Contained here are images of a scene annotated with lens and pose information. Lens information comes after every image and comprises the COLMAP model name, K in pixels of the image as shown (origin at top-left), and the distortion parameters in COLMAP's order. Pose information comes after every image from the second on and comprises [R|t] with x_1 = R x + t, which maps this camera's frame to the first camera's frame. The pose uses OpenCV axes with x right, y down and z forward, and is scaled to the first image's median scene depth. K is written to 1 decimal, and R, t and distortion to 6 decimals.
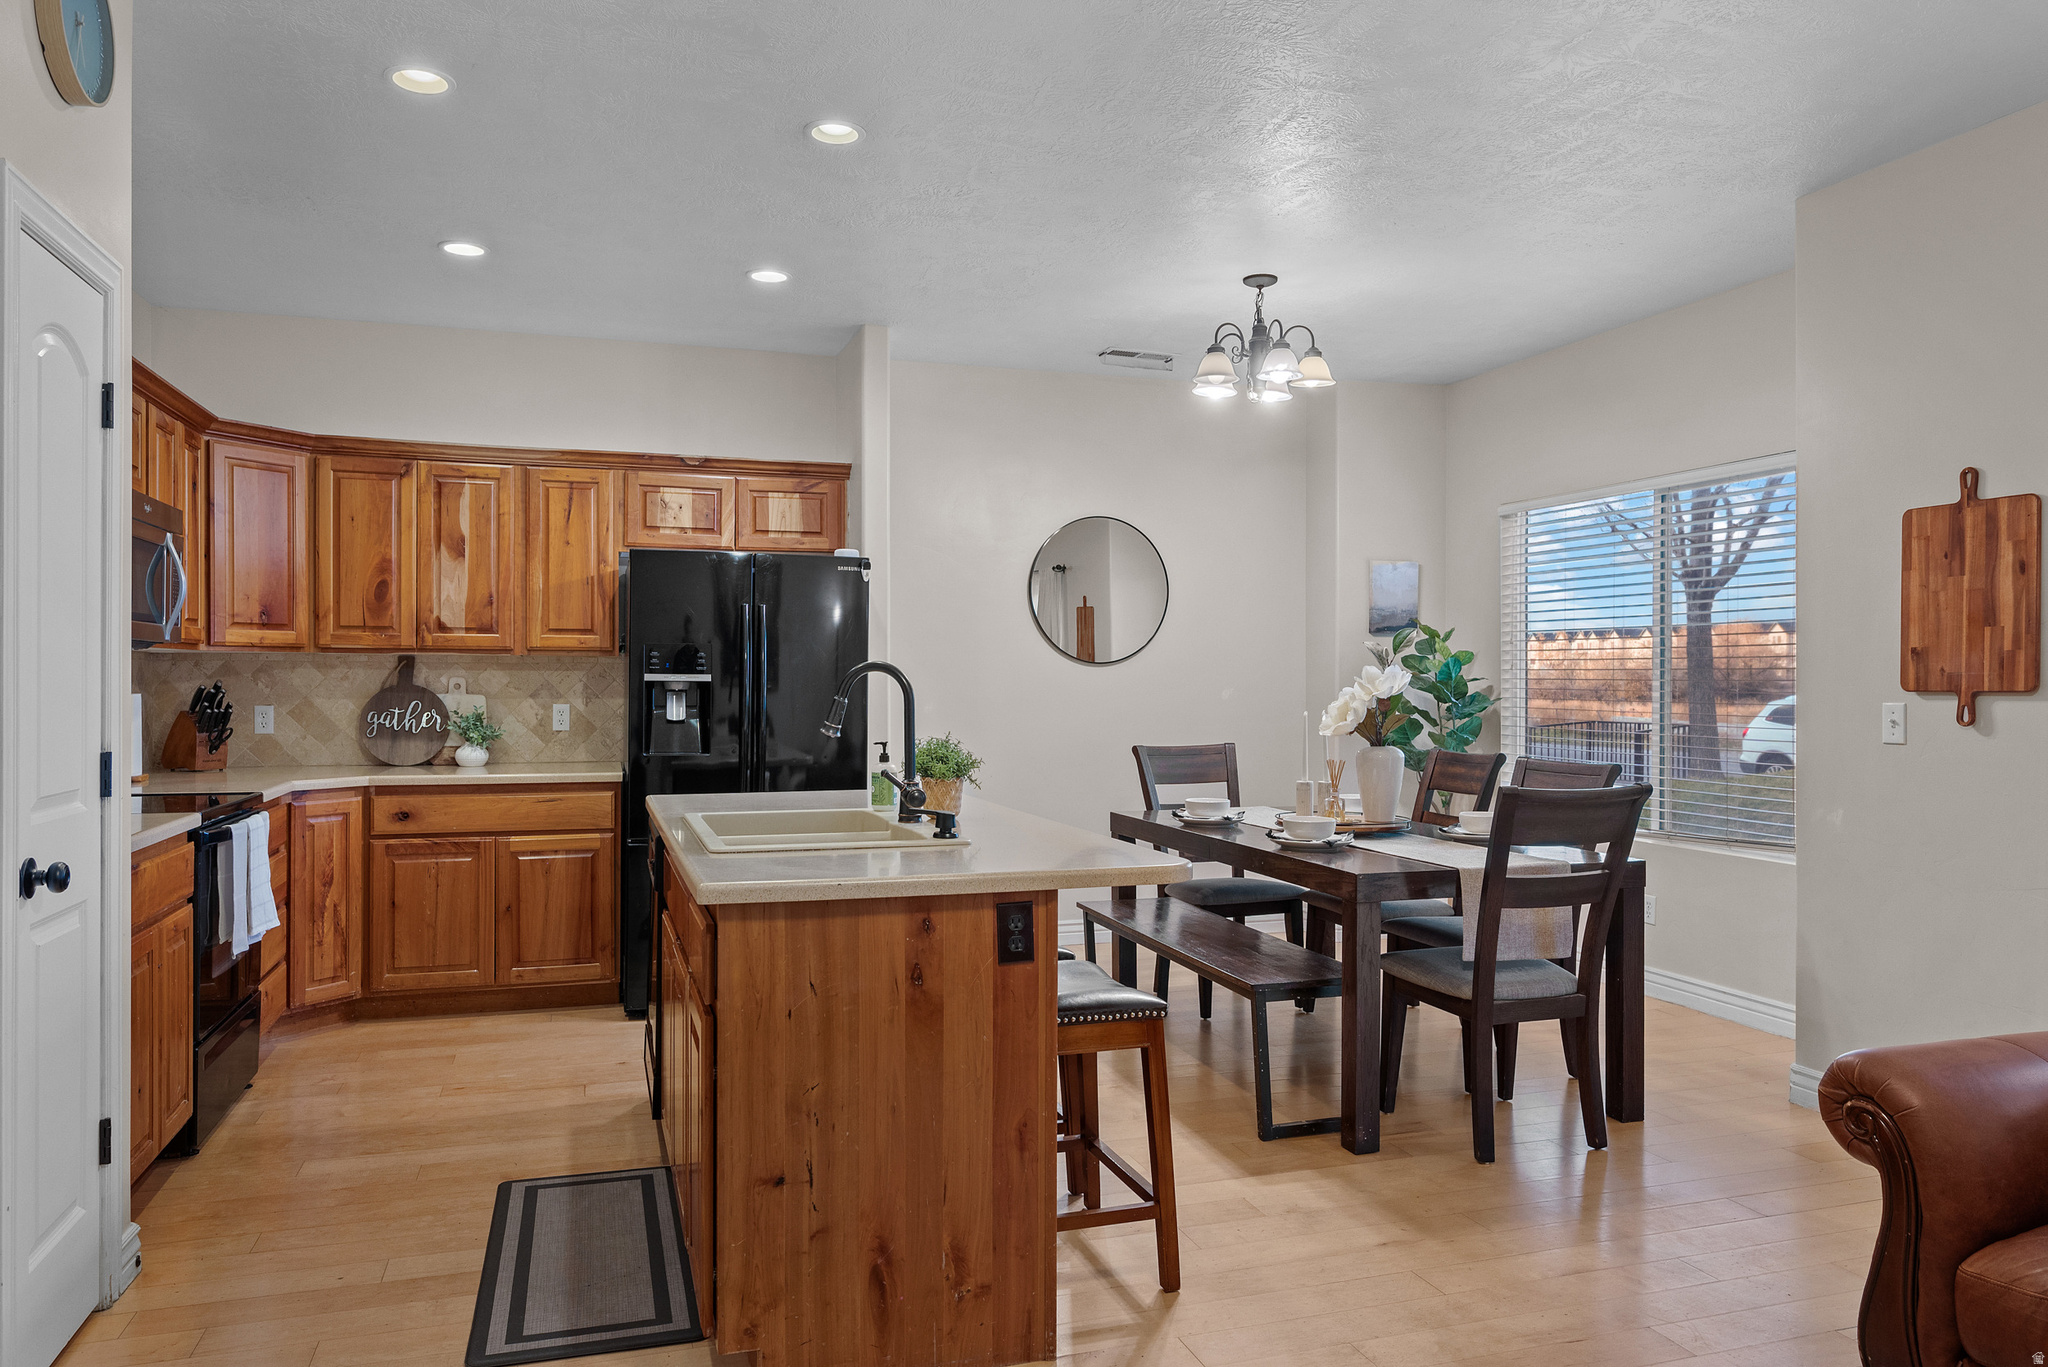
lens RADIAL K [[1389.8, 0, 1025.3], [0, 1389.8, 681.8], [0, 0, 1]] dist [-0.003864, -0.000888]
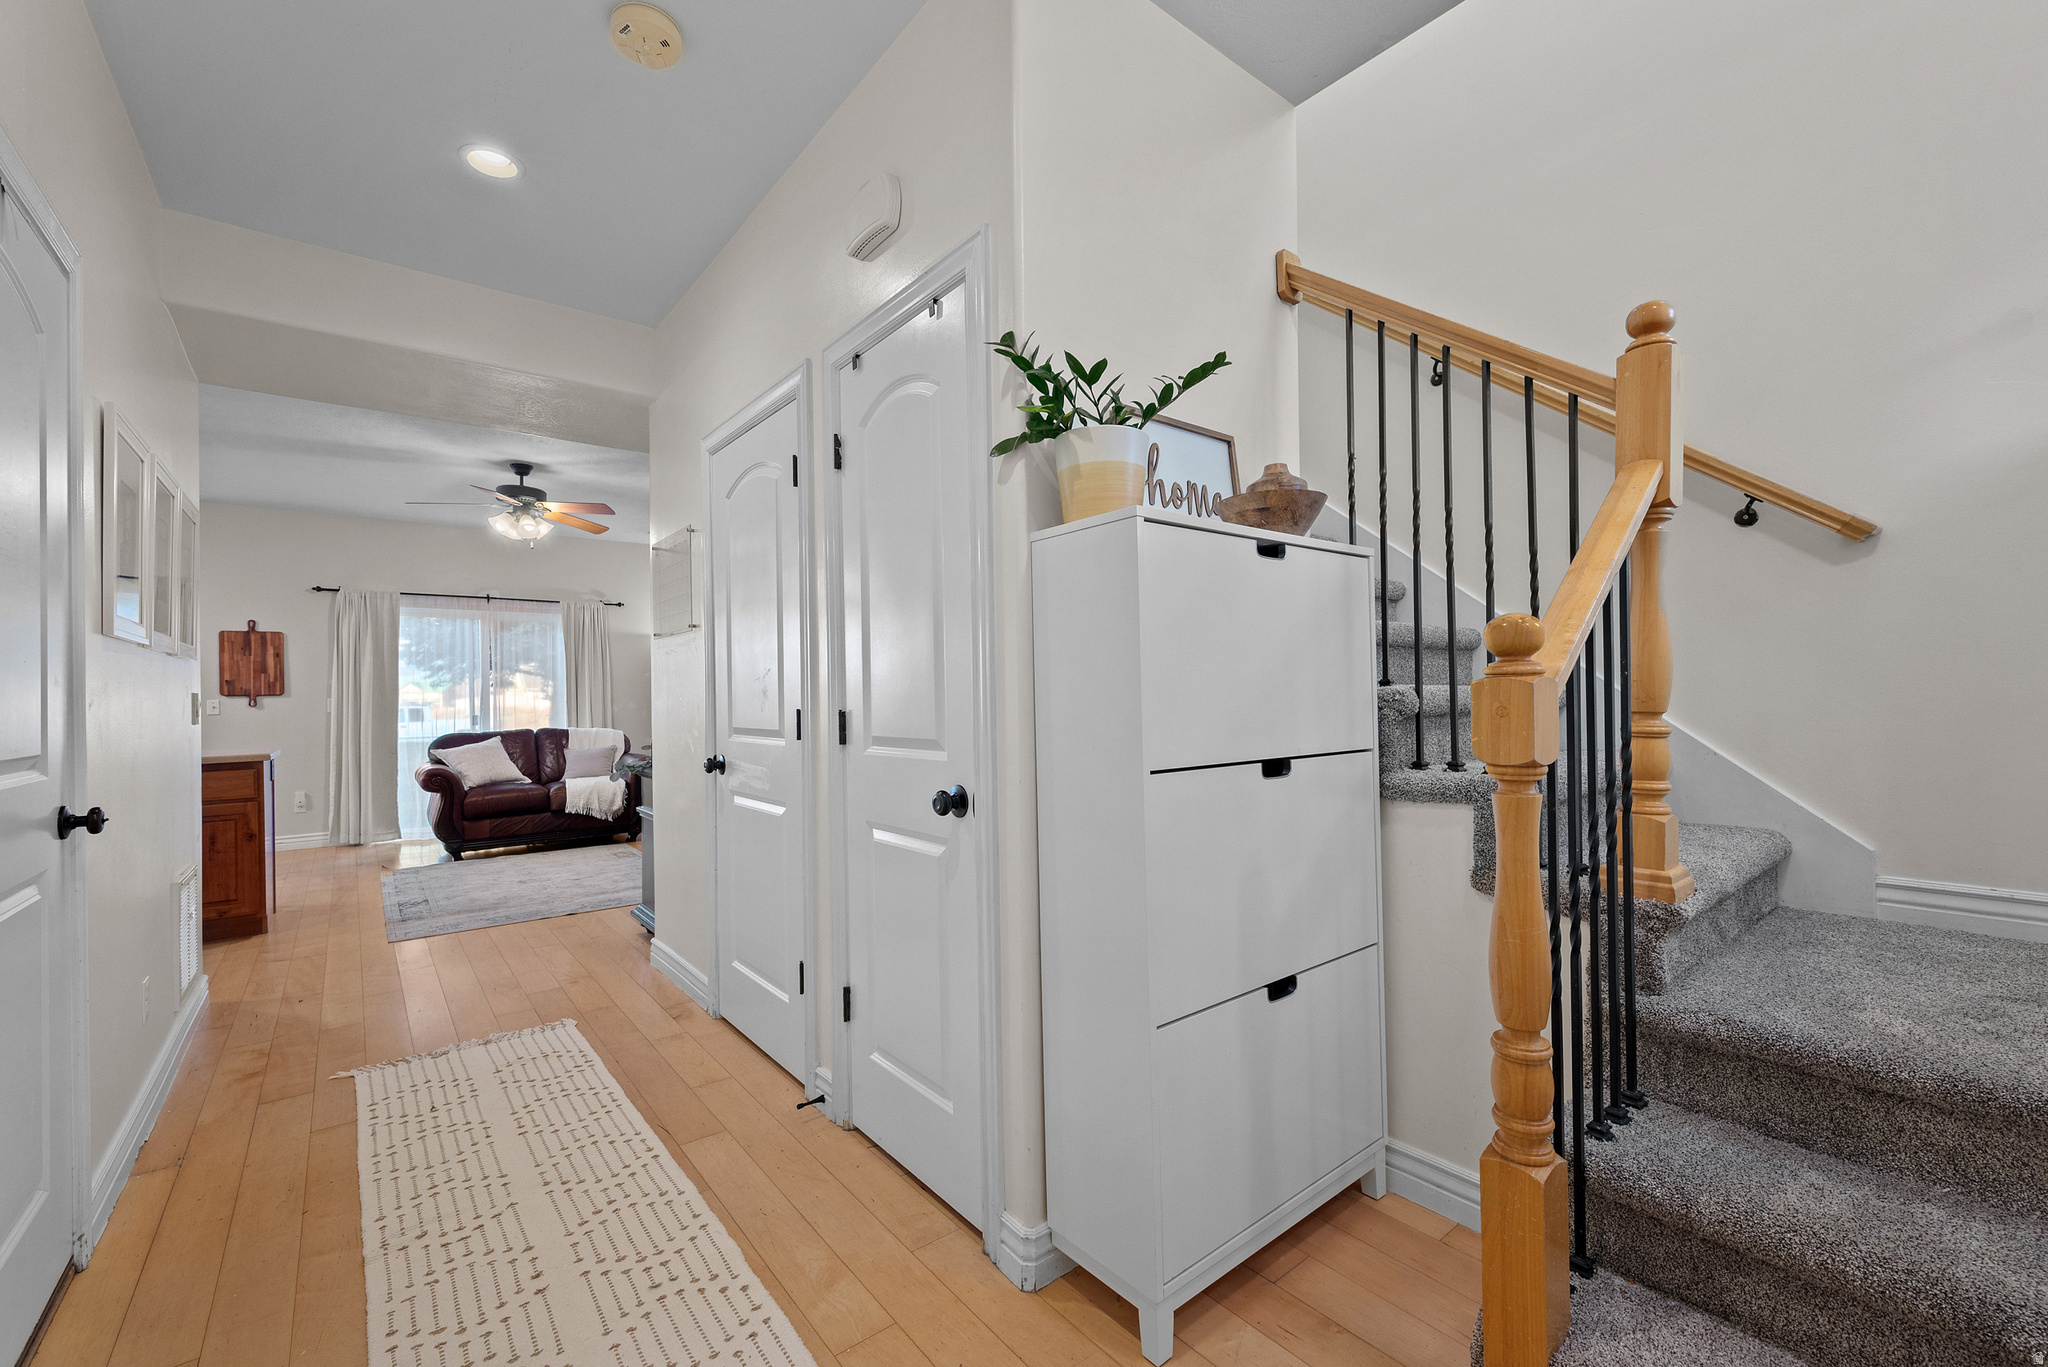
lens RADIAL K [[876.3, 0, 1035.3], [0, 876.3, 686.6], [0, 0, 1]] dist [0.004911, -0.001558]
pose [[-0.351376, 0.004416, 0.936224, -1.169770], [0.017851, 0.999839, 0.001984, 0.010452], [-0.936064, 0.017410, -0.351398, 0.060571]]
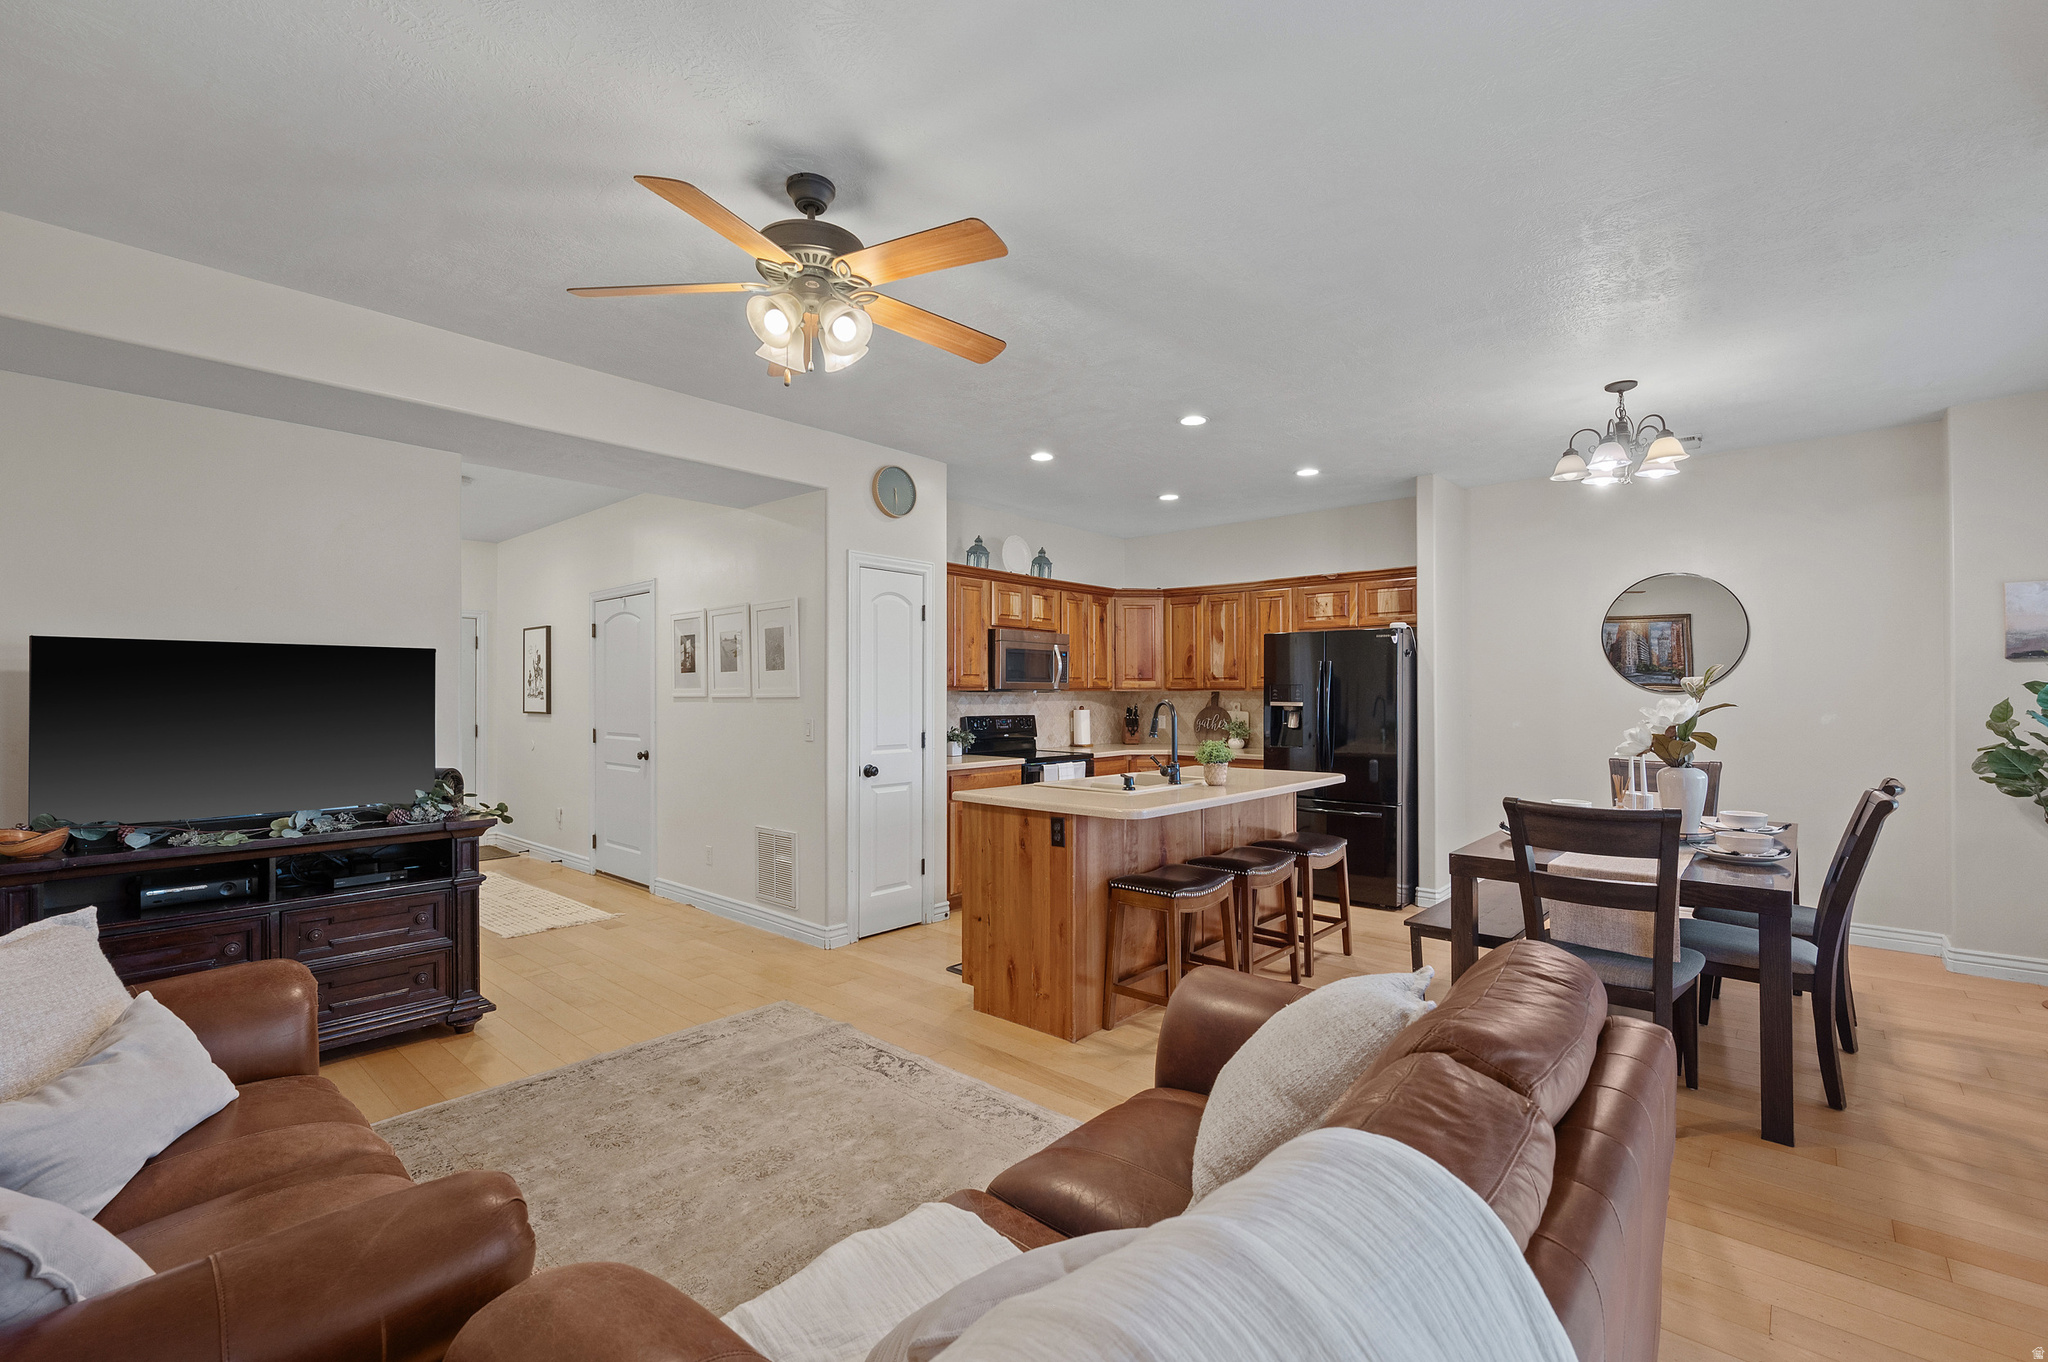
lens RADIAL K [[876.3, 0, 1028.9], [0, 876.3, 689.5], [0, 0, 1]] dist [0.004911, -0.001558]
pose [[0.504350, -0.008495, -0.863458, 0.549535], [0.000982, 0.999957, -0.009265, -0.011182], [0.863499, 0.003825, 0.504336, 0.142938]]
